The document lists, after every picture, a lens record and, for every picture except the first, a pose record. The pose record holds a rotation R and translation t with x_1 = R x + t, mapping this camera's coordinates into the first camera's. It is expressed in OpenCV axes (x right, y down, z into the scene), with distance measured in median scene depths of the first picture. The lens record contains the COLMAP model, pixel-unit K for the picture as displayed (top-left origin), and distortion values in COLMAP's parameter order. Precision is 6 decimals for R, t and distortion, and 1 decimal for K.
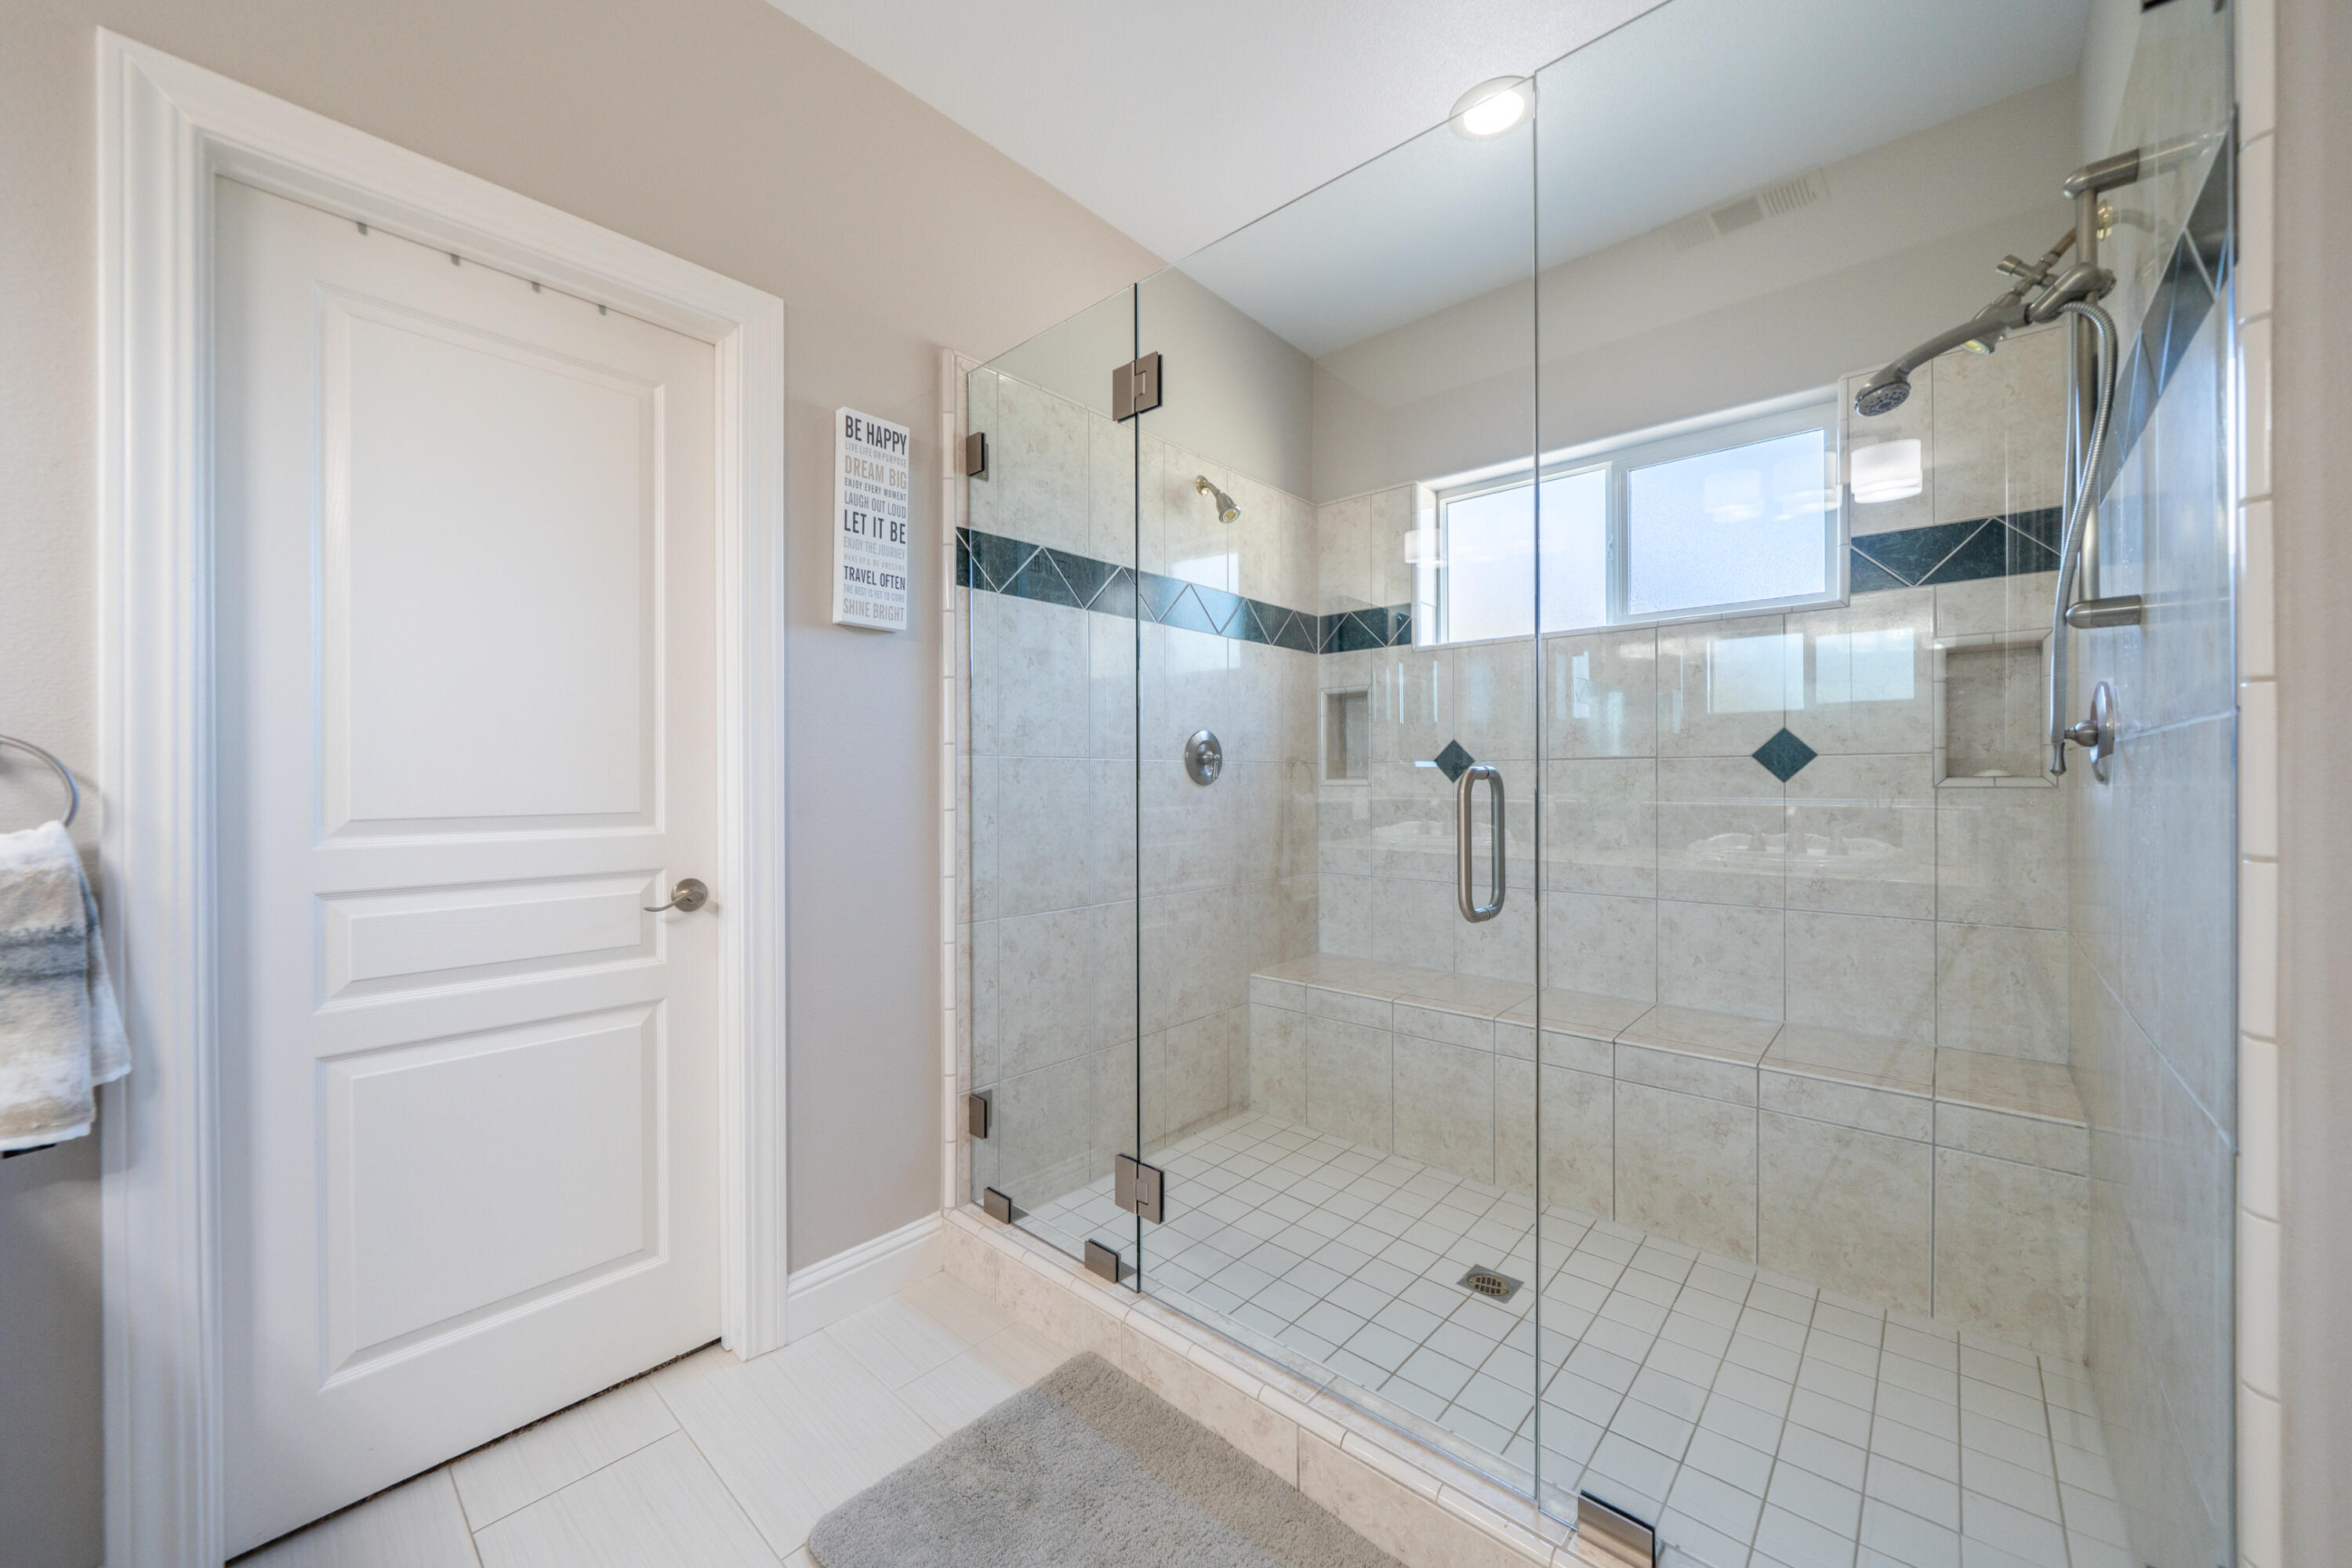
lens RADIAL K [[840.7, 0, 1186.0], [0, 840.7, 781.6], [0, 0, 1]] dist [-0.002018, -0.000118]
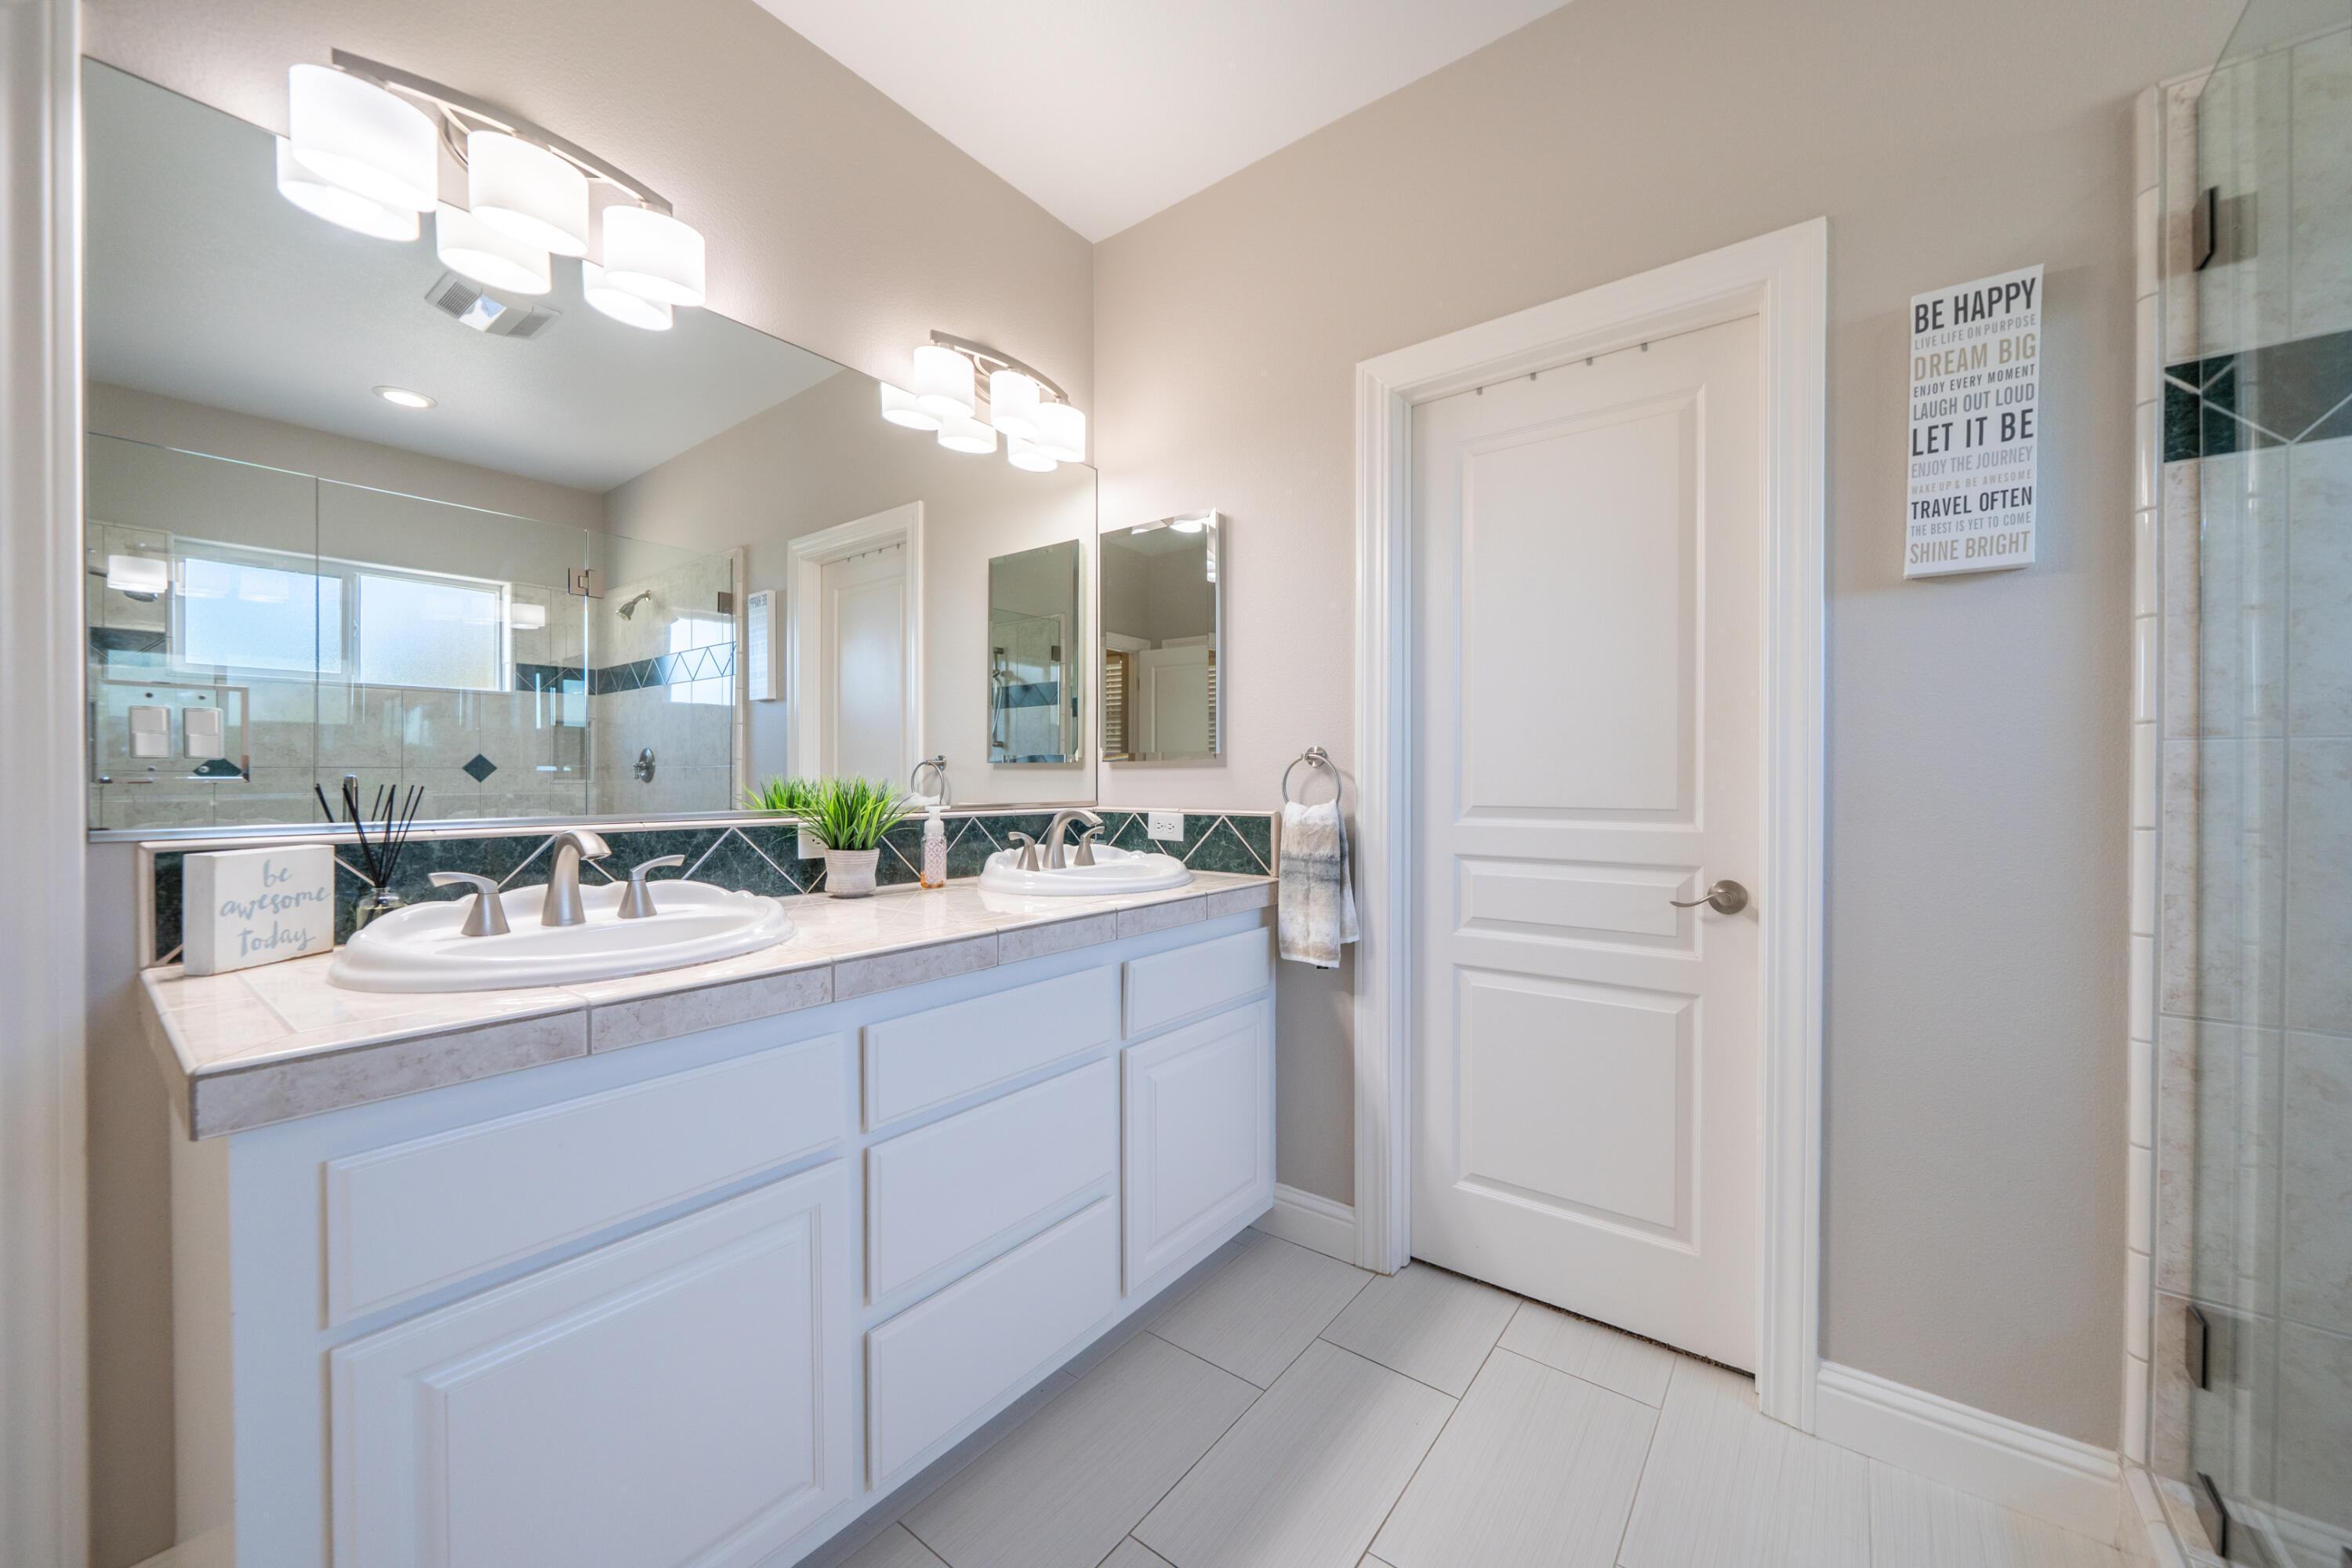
lens RADIAL K [[840.7, 0, 1186.0], [0, 840.7, 781.6], [0, 0, 1]] dist [-0.002018, -0.000118]
pose [[0.123352, 0.006991, -0.992338, 0.272519], [-0.004607, 0.999968, 0.006472, -0.001836], [0.992352, 0.003774, 0.123380, 0.236616]]
